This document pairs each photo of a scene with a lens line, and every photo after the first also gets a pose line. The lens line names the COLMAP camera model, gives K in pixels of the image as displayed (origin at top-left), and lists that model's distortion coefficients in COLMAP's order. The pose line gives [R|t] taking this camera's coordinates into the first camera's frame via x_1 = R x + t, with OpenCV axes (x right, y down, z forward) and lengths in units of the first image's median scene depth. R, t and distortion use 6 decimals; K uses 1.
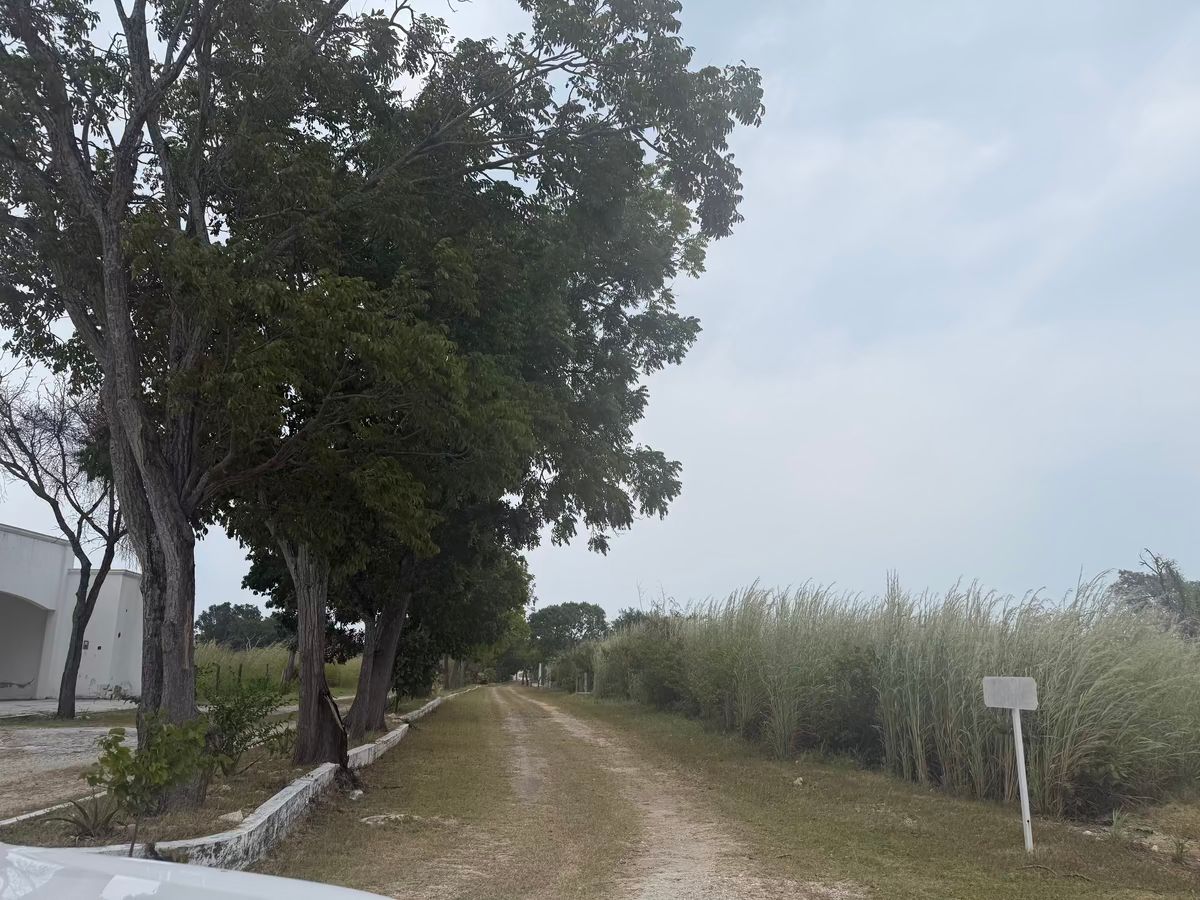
lens RADIAL K [[833.2, 0, 600.0], [0, 833.2, 450.0], [0, 0, 1]] dist [0.038308, -0.037816]
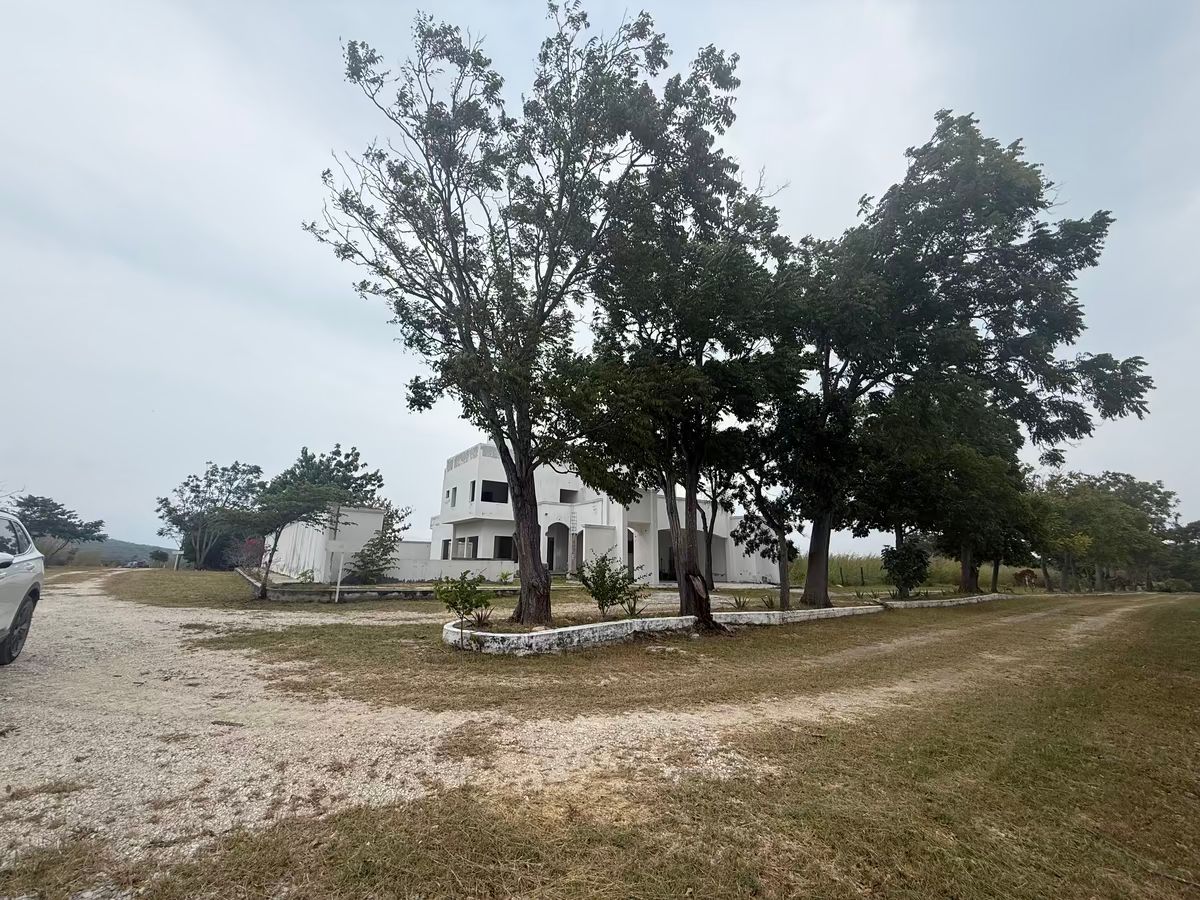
lens RADIAL K [[473.8, 0, 596.7], [0, 473.8, 450.0], [0, 0, 1]] dist [-0.000847, 0.000095]
pose [[0.522541, -0.198505, -0.829185, 0.208059], [0.198041, 0.974180, -0.108413, 0.056454], [0.829295, -0.107562, 0.548361, 0.175657]]
